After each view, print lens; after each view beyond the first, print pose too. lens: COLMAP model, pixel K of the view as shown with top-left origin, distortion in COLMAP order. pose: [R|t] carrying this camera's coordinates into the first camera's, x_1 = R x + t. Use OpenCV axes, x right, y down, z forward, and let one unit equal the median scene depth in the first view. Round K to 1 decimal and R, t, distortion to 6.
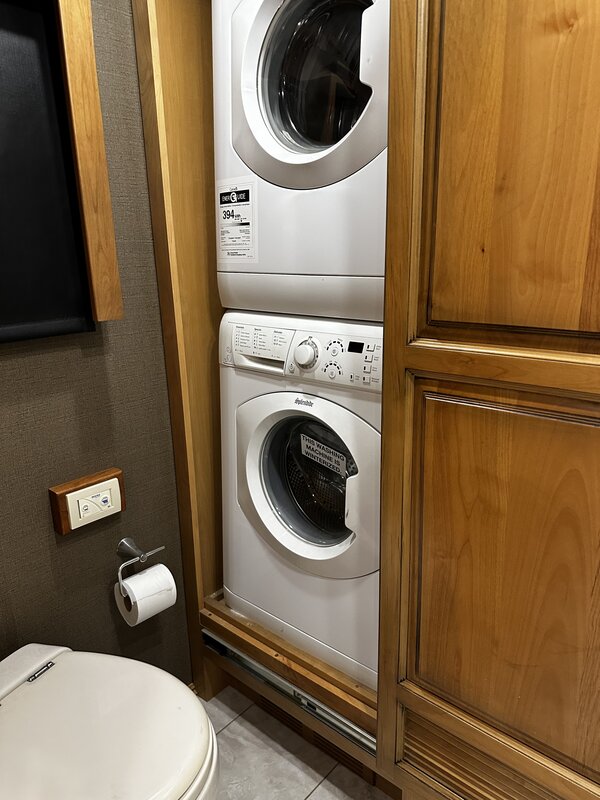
lens RADIAL K [[561.1, 0, 303.1], [0, 561.1, 398.8], [0, 0, 1]] dist [0.047760, -0.062318]
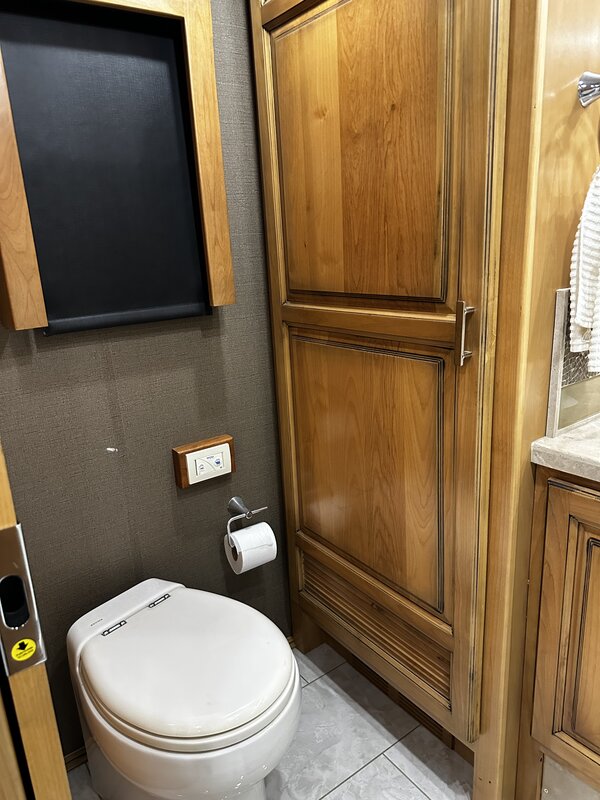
lens RADIAL K [[561.1, 0, 307.0], [0, 561.1, 400.5], [0, 0, 1]] dist [0.047760, -0.062318]
pose [[0.973158, 0.035190, -0.227433, 0.090092], [-0.029606, 0.999172, 0.027917, 0.018384], [0.228227, -0.020434, 0.973393, -0.077720]]
